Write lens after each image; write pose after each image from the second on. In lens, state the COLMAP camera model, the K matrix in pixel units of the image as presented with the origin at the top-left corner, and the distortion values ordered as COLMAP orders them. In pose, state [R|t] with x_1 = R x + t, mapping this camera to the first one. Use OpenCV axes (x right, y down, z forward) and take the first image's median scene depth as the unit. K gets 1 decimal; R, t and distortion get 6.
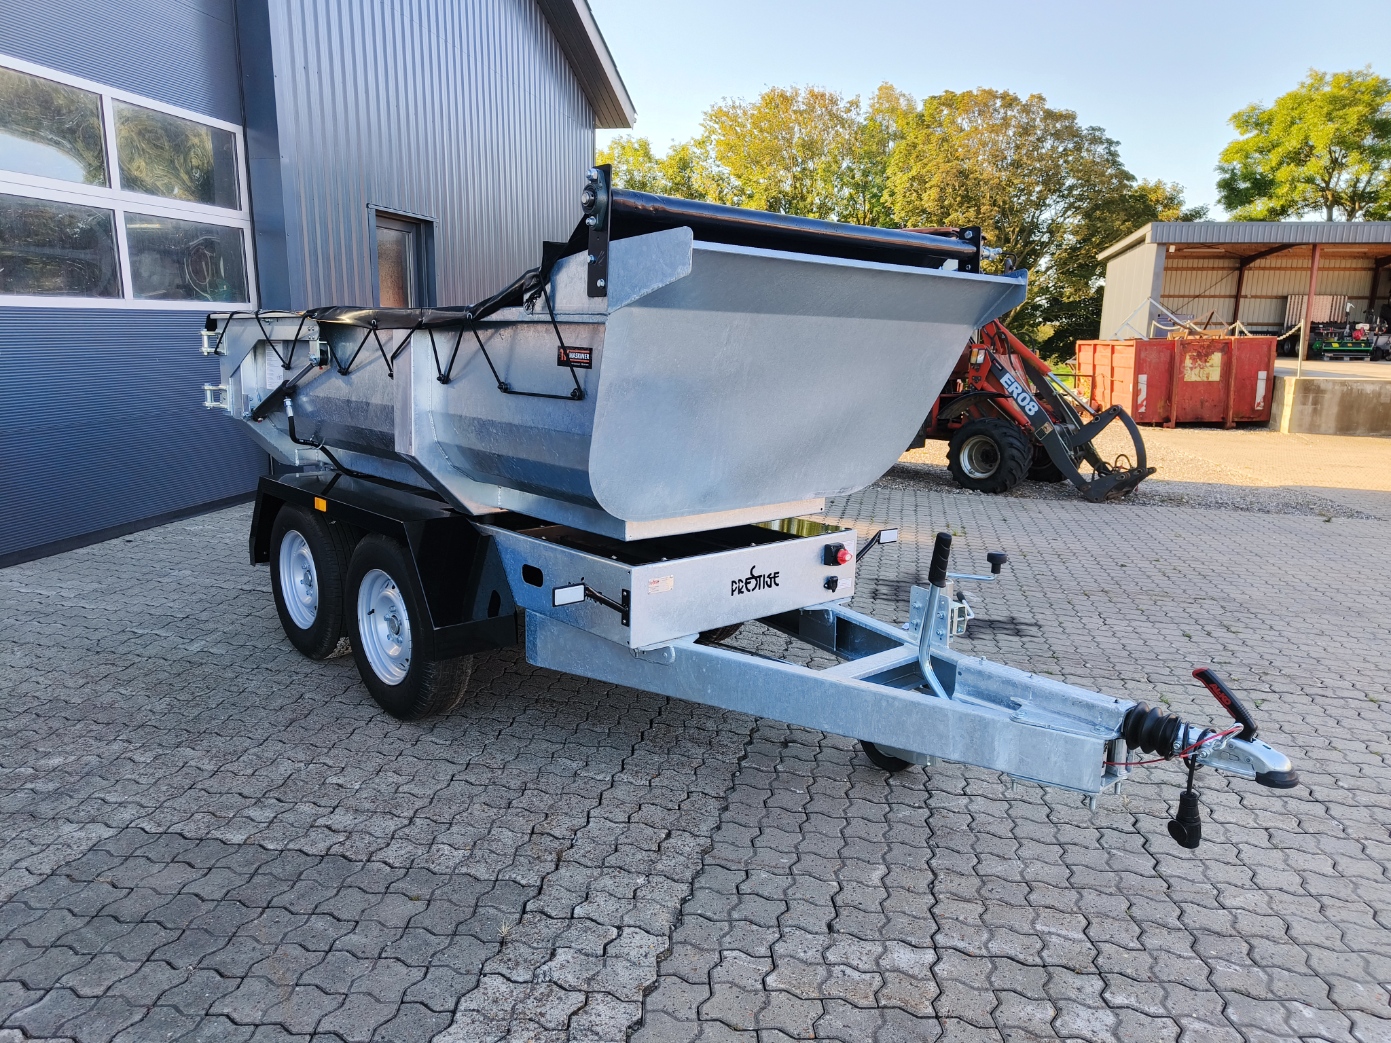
lens RADIAL K [[985.8, 0, 695.5], [0, 985.8, 521.5], [0, 0, 1]] dist [0.014750, 0.000753]
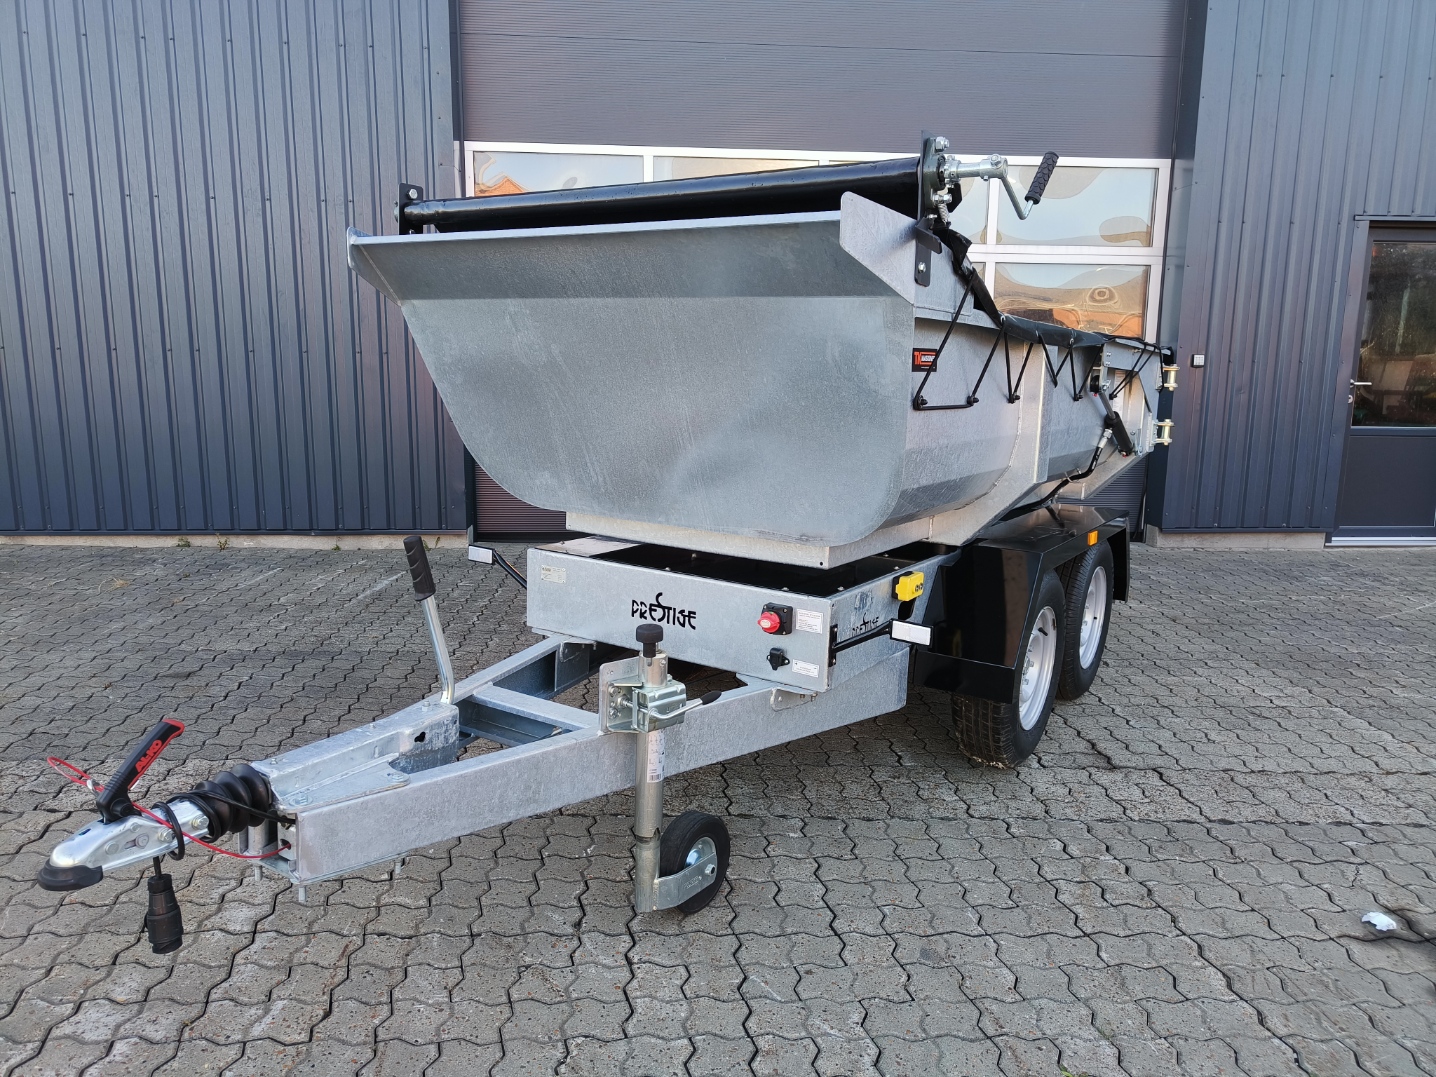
lens RADIAL K [[991.3, 0, 718.0], [0, 991.3, 538.5], [0, 0, 1]] dist [0.011581, 0.000695]
pose [[0.263519, 0.153625, -0.952343, 0.091639], [-0.201354, 0.974251, 0.101443, -0.010257], [0.943406, 0.165026, 0.287667, 0.080656]]
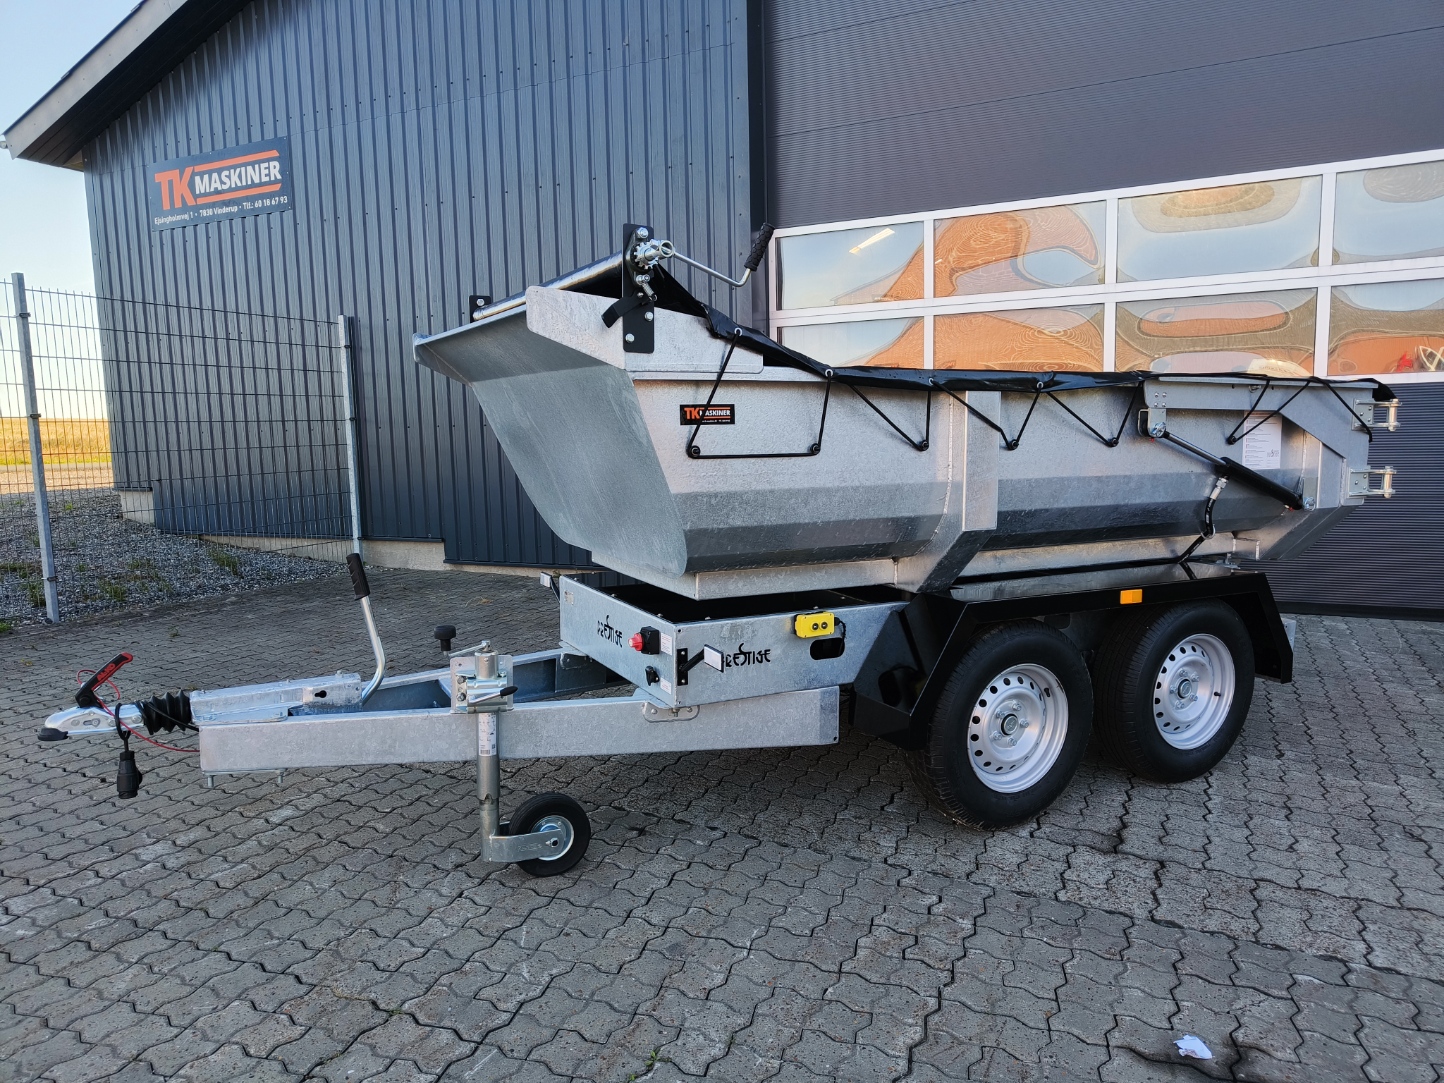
lens RADIAL K [[998.3, 0, 728.6], [0, 998.3, 542.5], [0, 0, 1]] dist [0.011642, -0.001313]
pose [[-0.253598, 0.101509, -0.961969, 0.104512], [-0.175949, 0.973048, 0.149062, -0.021069], [0.951173, 0.207060, -0.228903, 0.137040]]
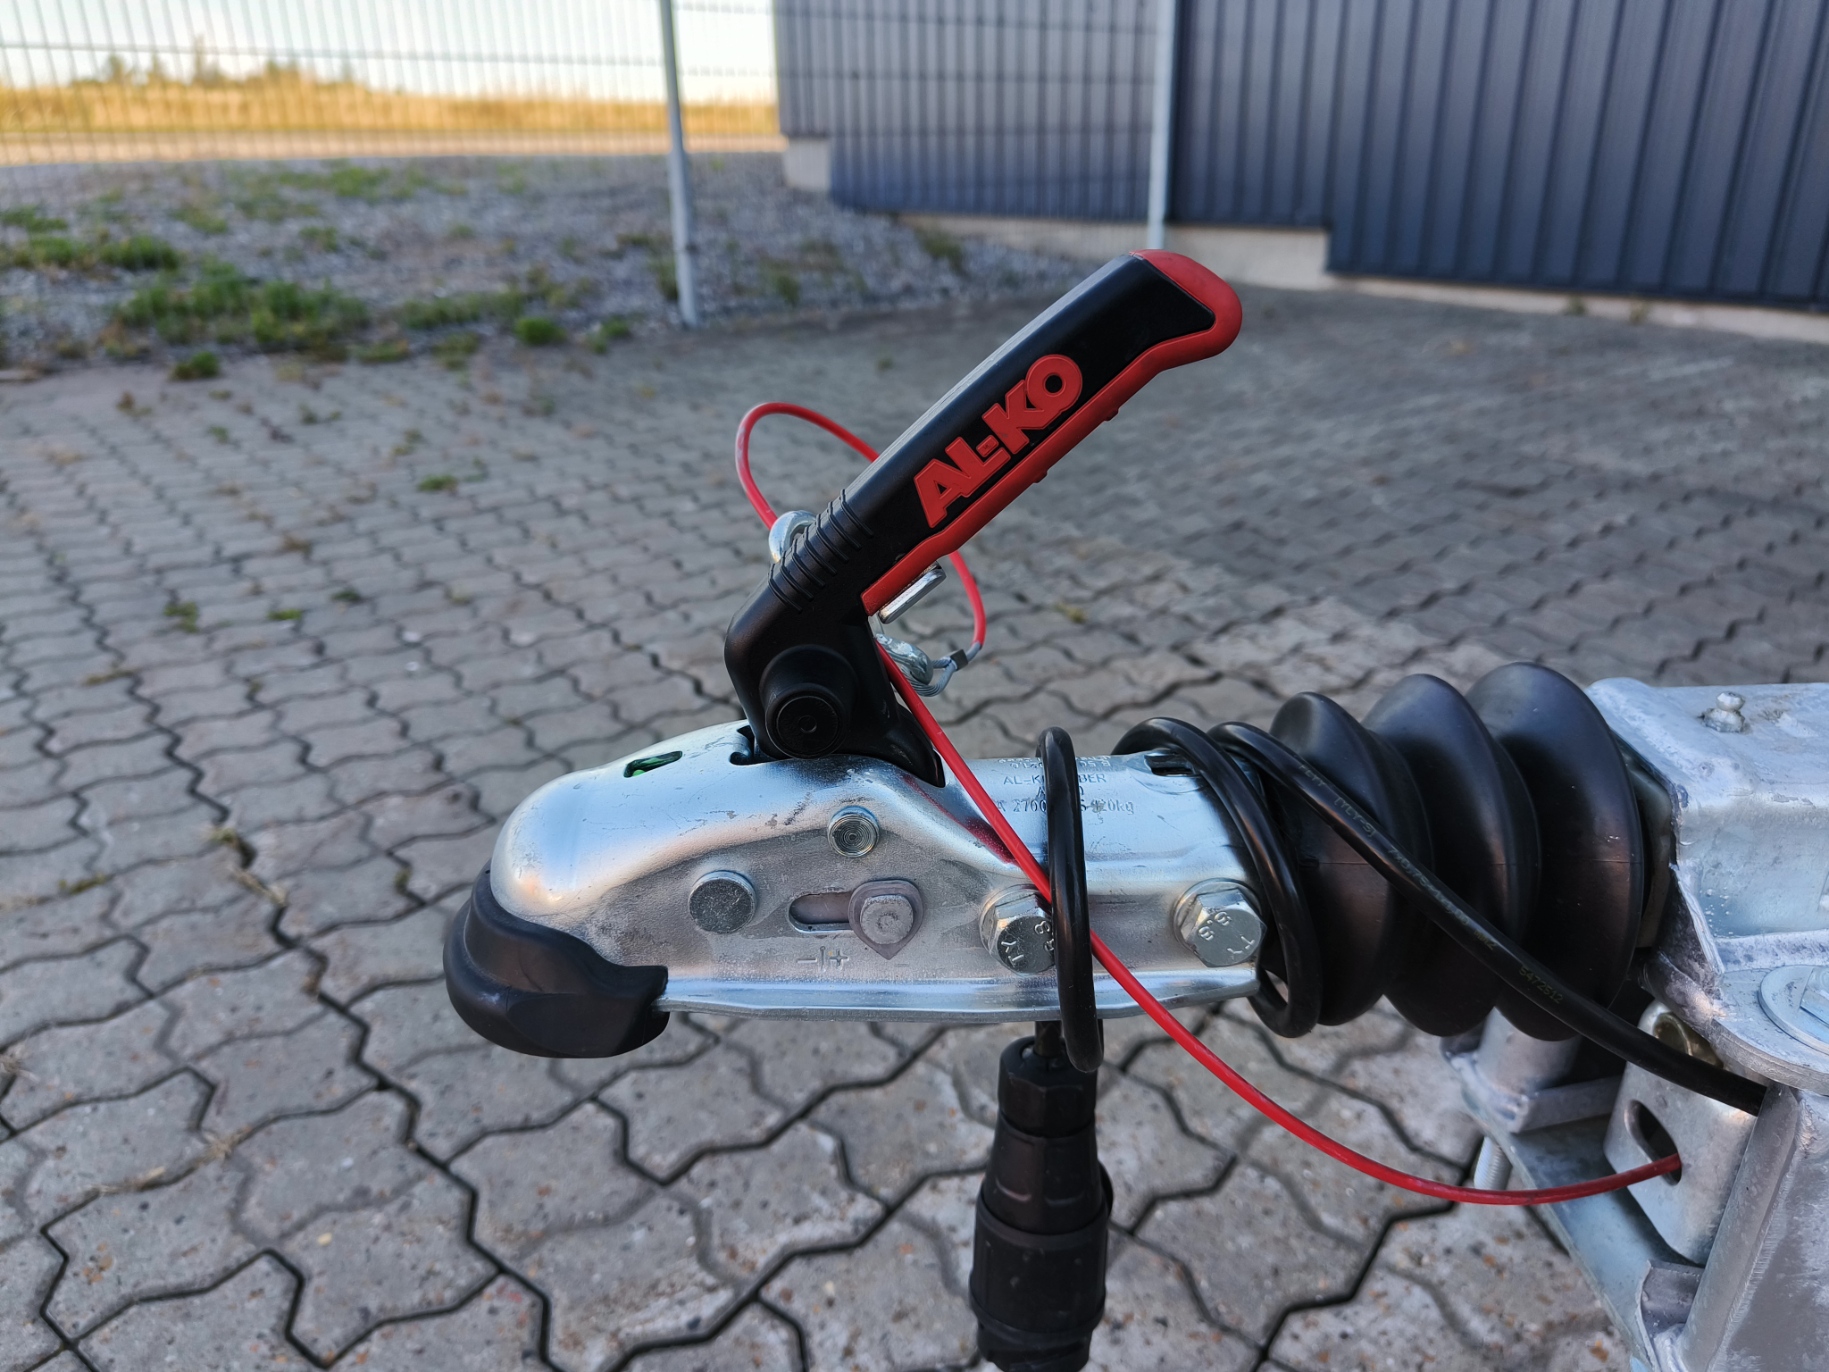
lens RADIAL K [[1302.6, 0, 923.0], [0, 1302.6, 687.0], [0, 0, 1]] dist [-0.007377, -0.003161]
pose [[-0.637689, 0.293314, -0.712264, 0.045815], [-0.149502, 0.859955, 0.487983, 0.008184], [0.755647, 0.417666, -0.504533, 0.075444]]
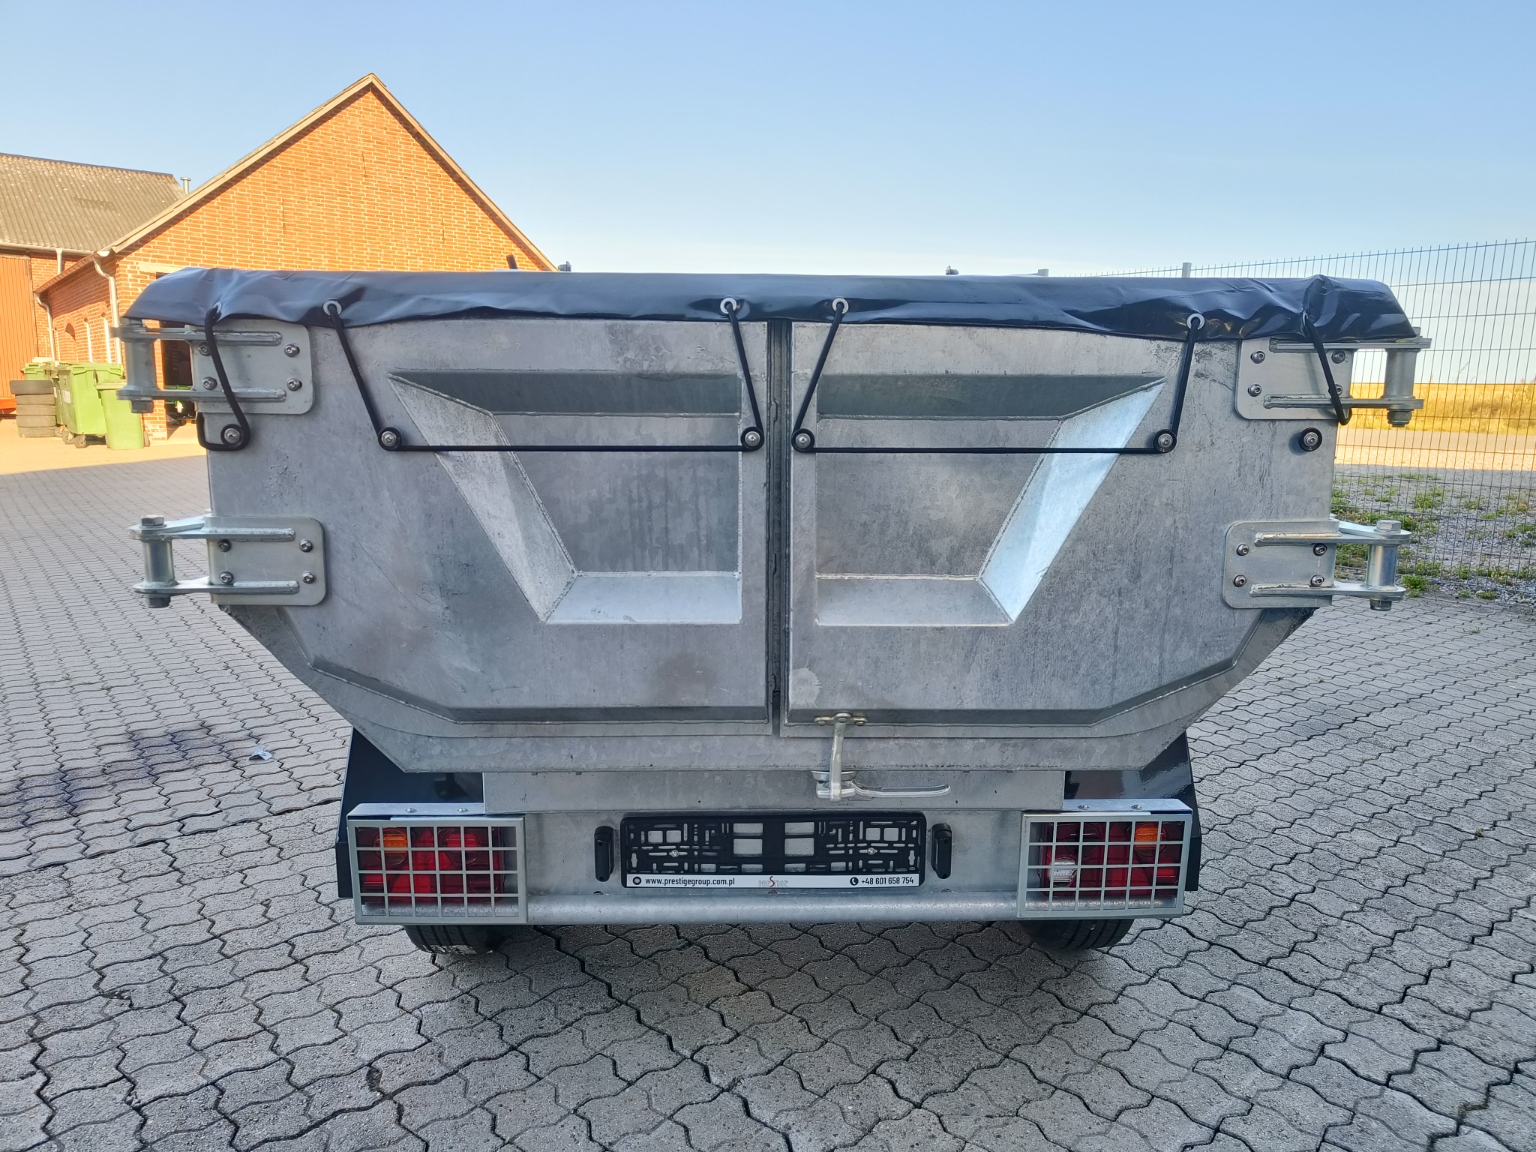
lens RADIAL K [[1057.5, 0, 768.0], [0, 1057.5, 576.0], [0, 0, 1]] dist [0.003761, -0.000895]
pose [[-0.757509, -0.145698, 0.636358, -0.082578], [0.092536, 0.940970, 0.325595, -0.035751], [-0.646233, 0.305527, -0.699311, 0.198900]]
